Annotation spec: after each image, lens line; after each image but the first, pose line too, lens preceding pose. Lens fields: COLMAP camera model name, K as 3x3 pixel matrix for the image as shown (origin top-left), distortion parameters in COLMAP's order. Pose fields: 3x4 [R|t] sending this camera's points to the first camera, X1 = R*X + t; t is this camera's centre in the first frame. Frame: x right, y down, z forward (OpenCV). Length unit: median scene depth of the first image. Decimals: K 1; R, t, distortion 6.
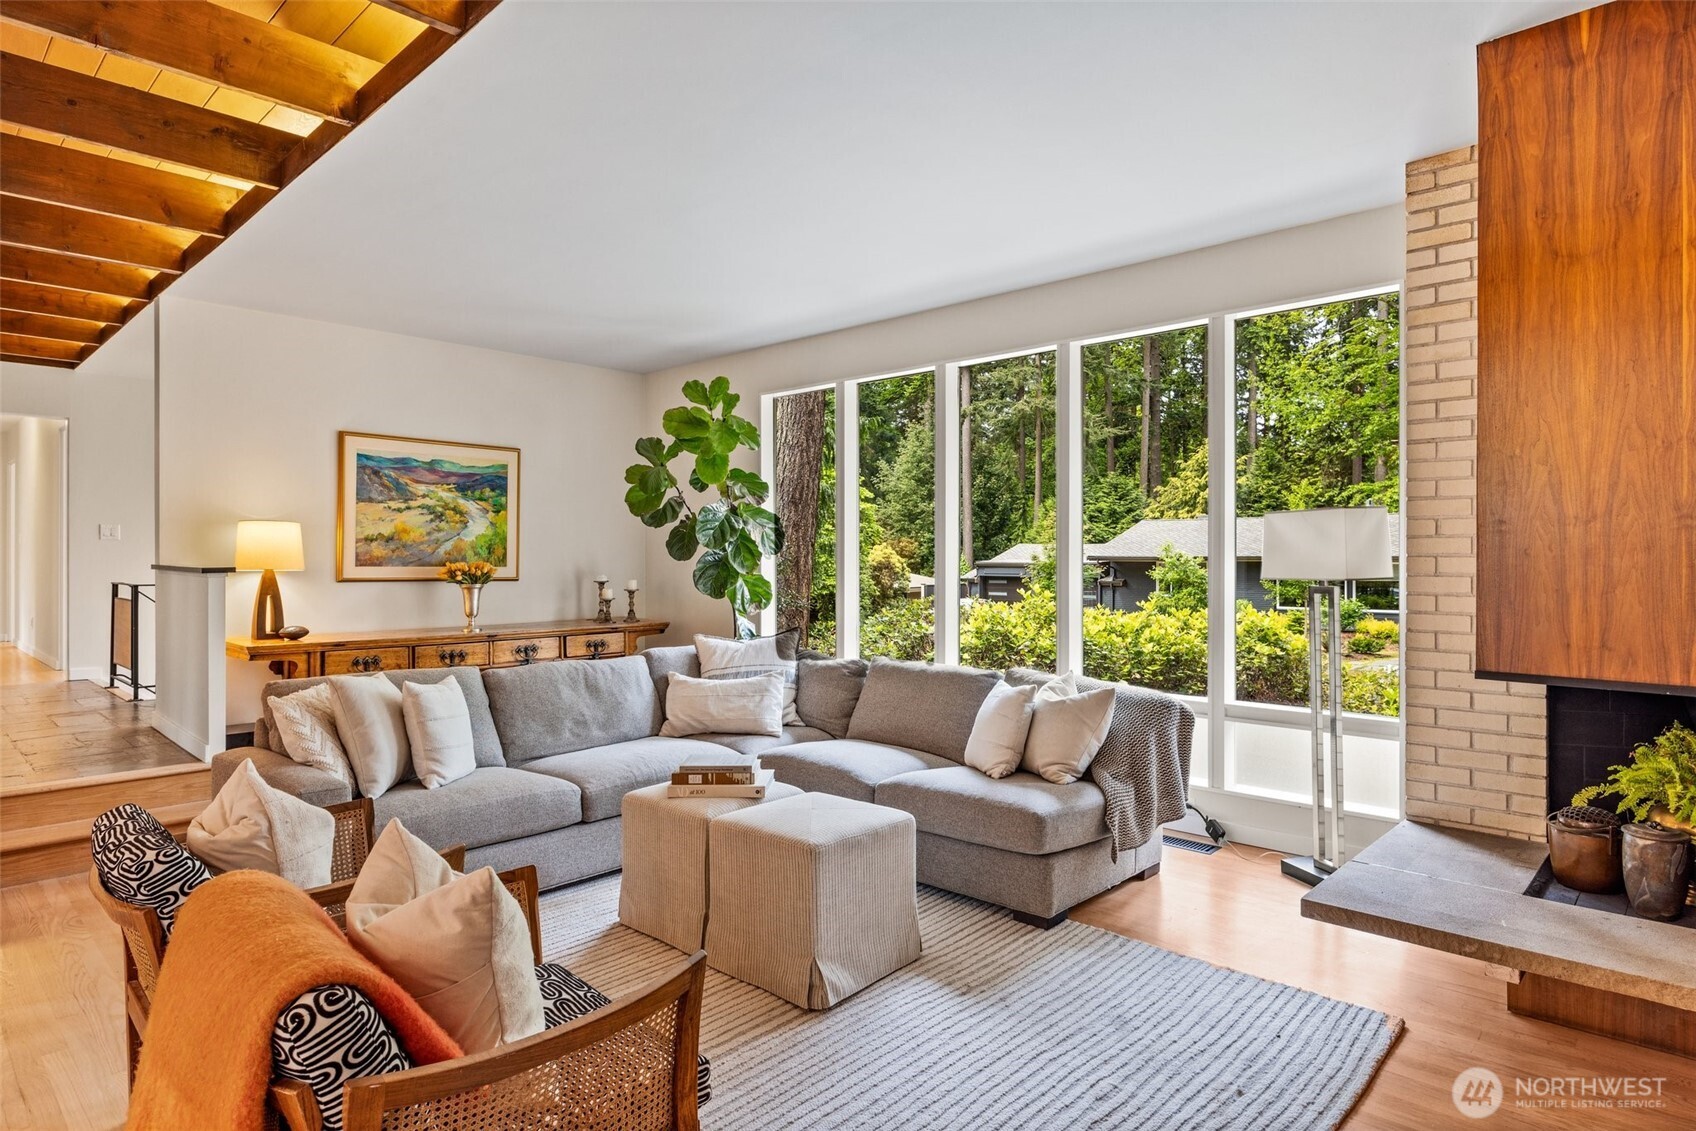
lens RADIAL K [[920.6, 0, 856.1], [0, 920.6, 528.3], [0, 0, 1]] dist [-0.001561, -0.000399]
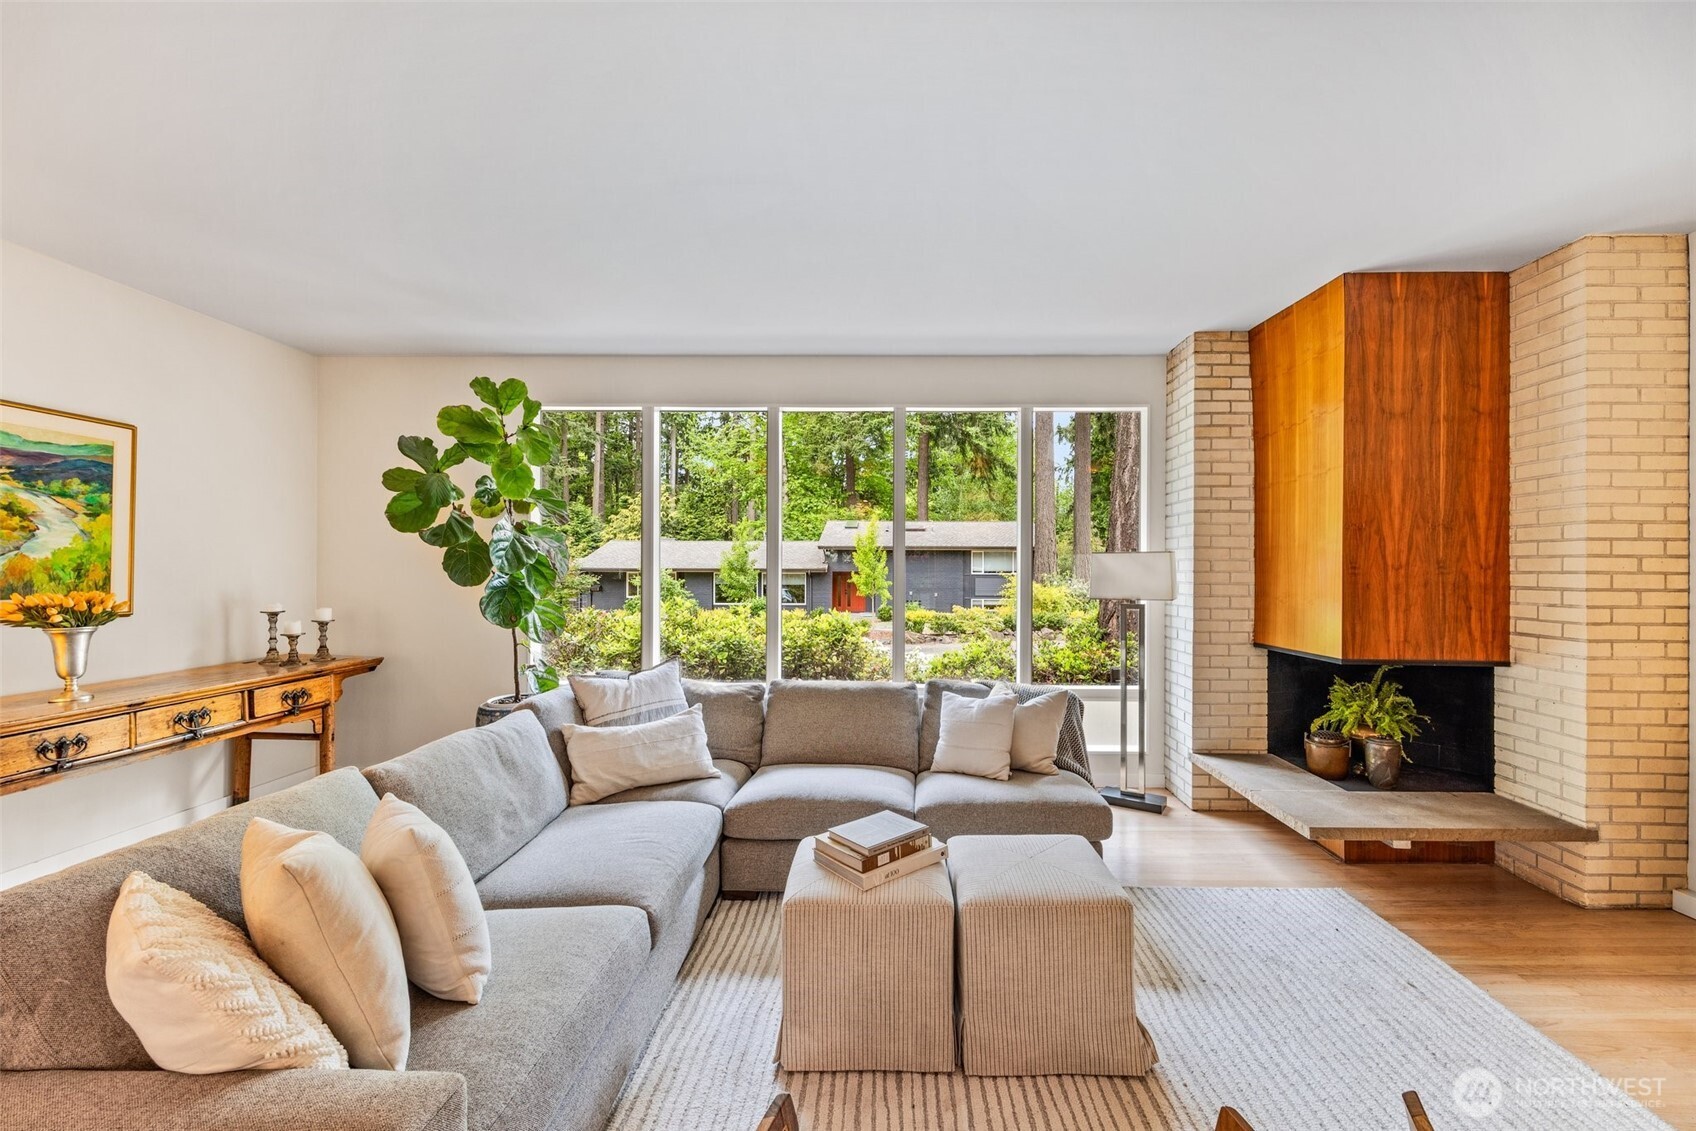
lens RADIAL K [[661.1, 0, 854.3], [0, 661.1, 555.0], [0, 0, 1]] dist [-0.000100, -0.000274]
pose [[0.750258, 0.015780, 0.660957, -0.333068], [-0.025104, 0.999674, 0.004629, -0.005735], [-0.660668, -0.020065, 0.750410, 0.312290]]
